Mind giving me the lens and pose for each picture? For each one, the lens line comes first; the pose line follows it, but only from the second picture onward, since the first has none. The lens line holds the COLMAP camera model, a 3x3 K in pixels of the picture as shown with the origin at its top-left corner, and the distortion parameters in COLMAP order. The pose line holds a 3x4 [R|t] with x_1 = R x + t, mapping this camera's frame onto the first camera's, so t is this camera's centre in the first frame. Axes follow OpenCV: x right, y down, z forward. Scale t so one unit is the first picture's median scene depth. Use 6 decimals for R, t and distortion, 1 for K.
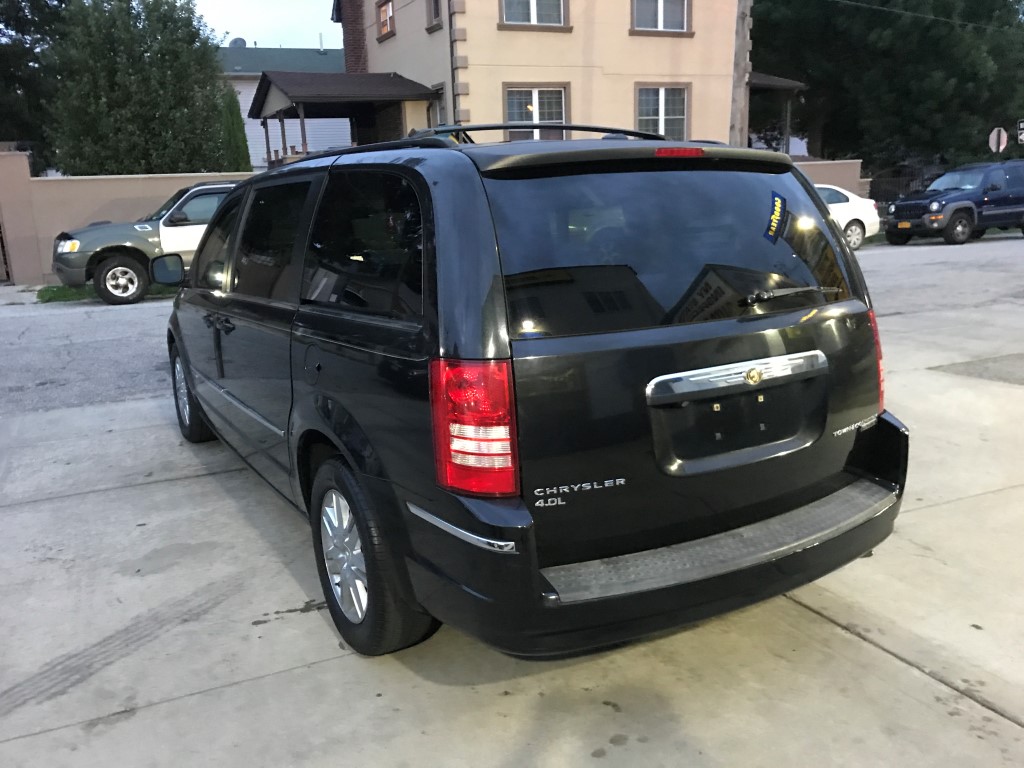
lens RADIAL K [[841.4, 0, 501.9], [0, 841.4, 382.6], [0, 0, 1]] dist [0.017301, -0.015711]
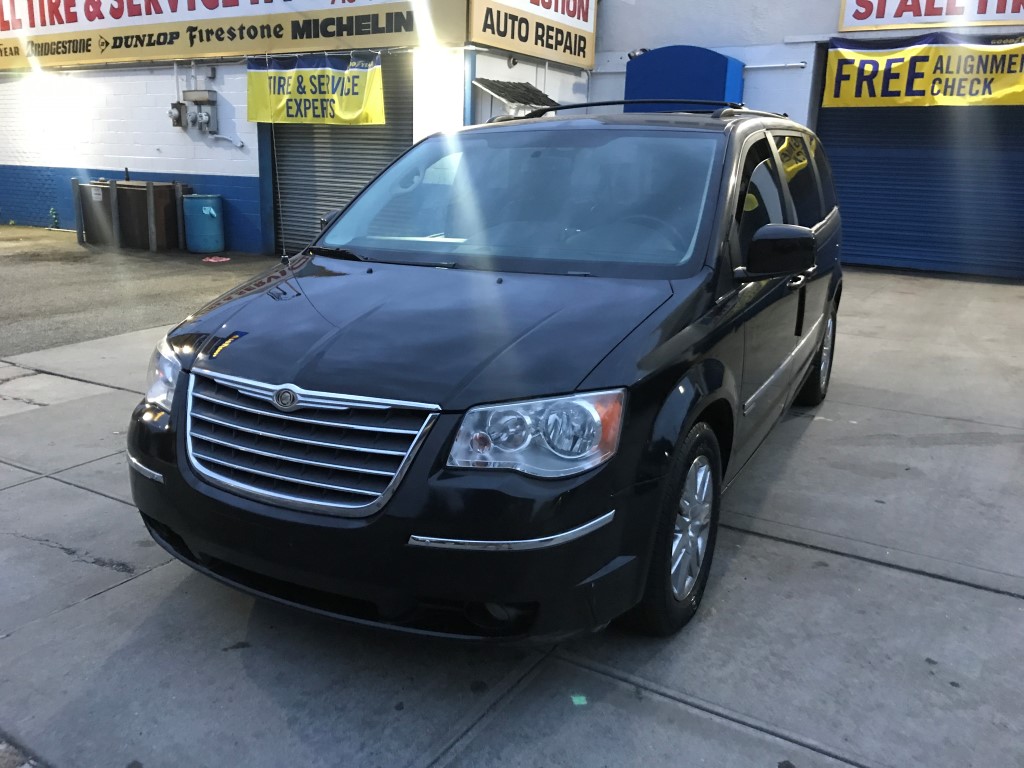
lens RADIAL K [[841.4, 0, 496.8], [0, 841.4, 377.0], [0, 0, 1]] dist [0.017301, -0.015711]
pose [[-0.523145, -0.185781, 0.831748, -0.814022], [0.196633, 0.923307, 0.329909, -0.292599], [-0.829249, 0.336139, -0.446493, 1.470171]]
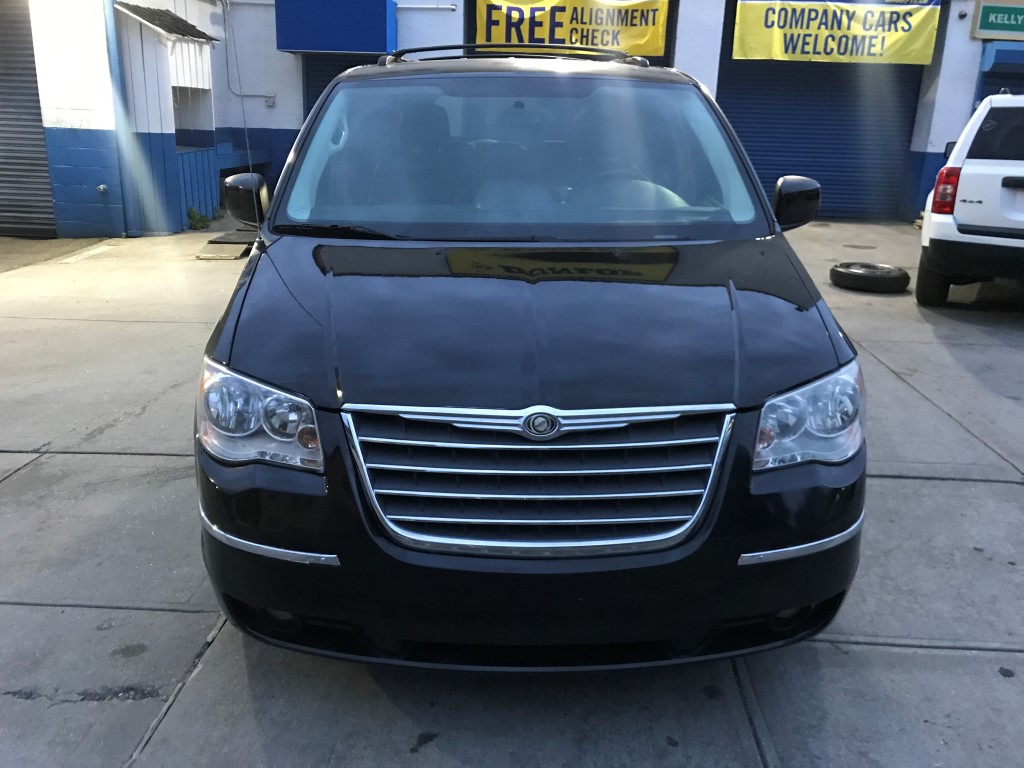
lens RADIAL K [[841.4, 0, 499.4], [0, 841.4, 381.3], [0, 0, 1]] dist [0.017301, -0.015711]
pose [[-0.871722, -0.133787, 0.471383, -0.516629], [0.122153, 0.872299, 0.473470, -0.346442], [-0.474531, 0.470315, -0.744059, 1.642017]]
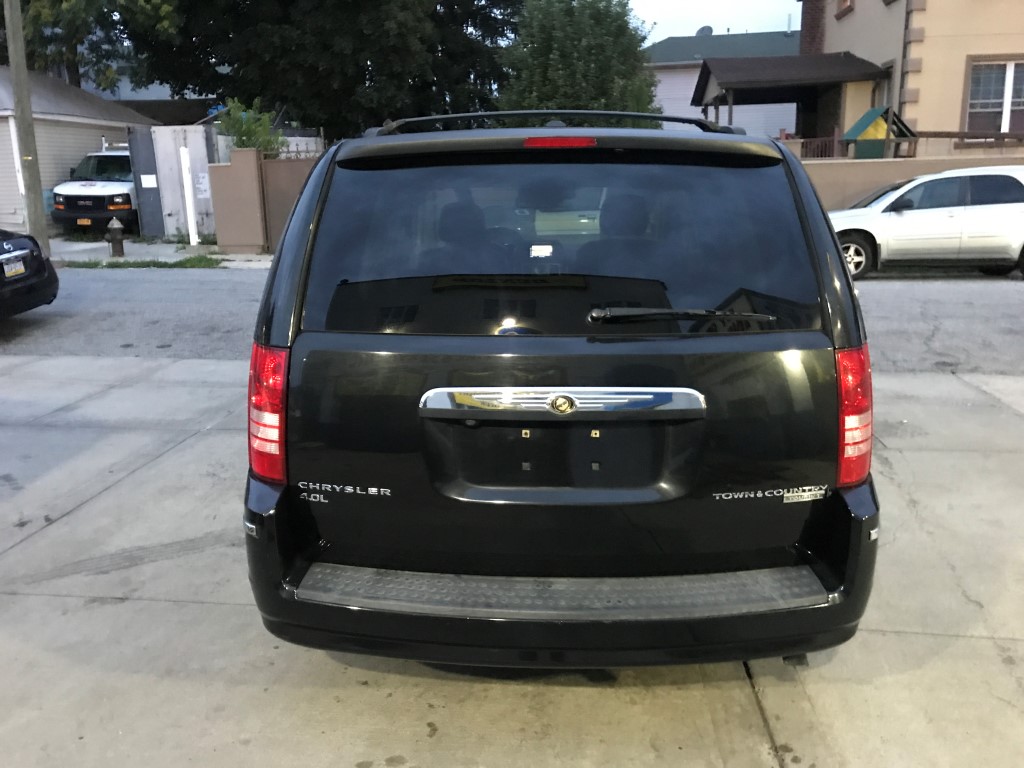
lens RADIAL K [[841.4, 0, 499.0], [0, 841.4, 381.0], [0, 0, 1]] dist [0.017301, -0.015711]
pose [[0.852174, 0.137995, -0.504735, 0.334489], [-0.131555, 0.990117, 0.048588, -0.032827], [0.506452, 0.024994, 0.861906, 0.112906]]
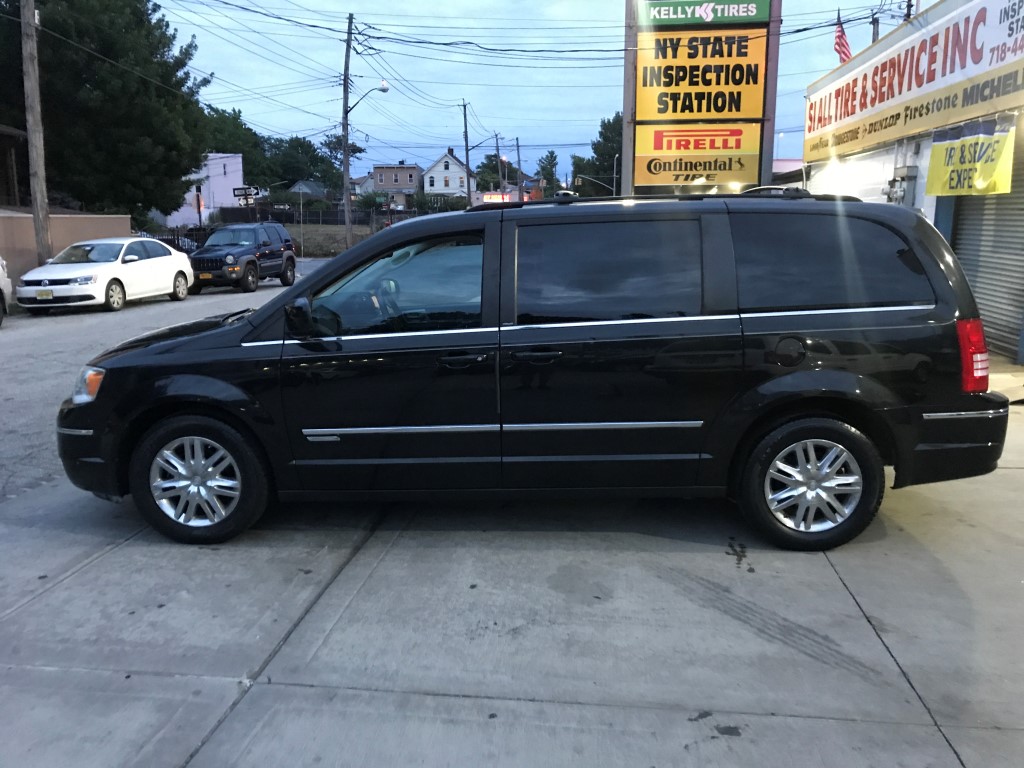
lens RADIAL K [[841.4, 0, 504.0], [0, 841.4, 380.0], [0, 0, 1]] dist [0.017301, -0.015711]
pose [[0.537812, -0.121397, 0.834279, -0.979632], [0.179186, 0.983428, 0.027589, -0.059301], [-0.823802, 0.134654, 0.550652, 0.382928]]
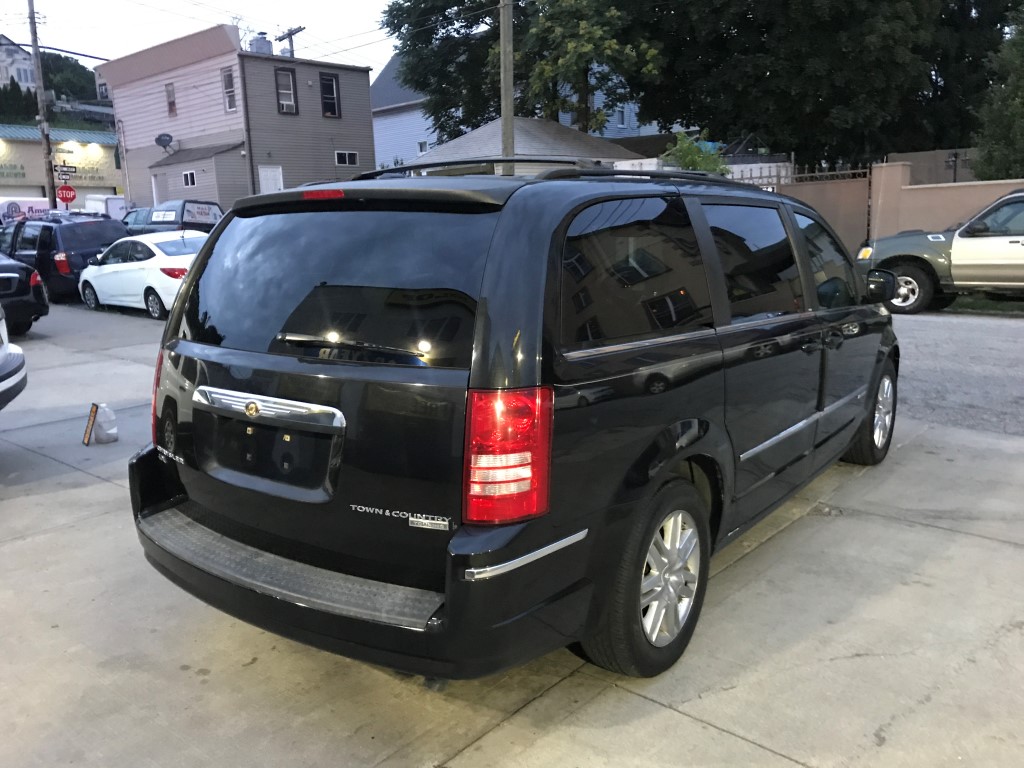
lens RADIAL K [[841.4, 0, 497.6], [0, 841.4, 381.0], [0, 0, 1]] dist [0.017301, -0.015711]
pose [[0.399555, 0.189718, -0.896863, 0.678065], [-0.191154, 0.974087, 0.120894, -0.114145], [0.896558, 0.123135, 0.425466, 0.407735]]
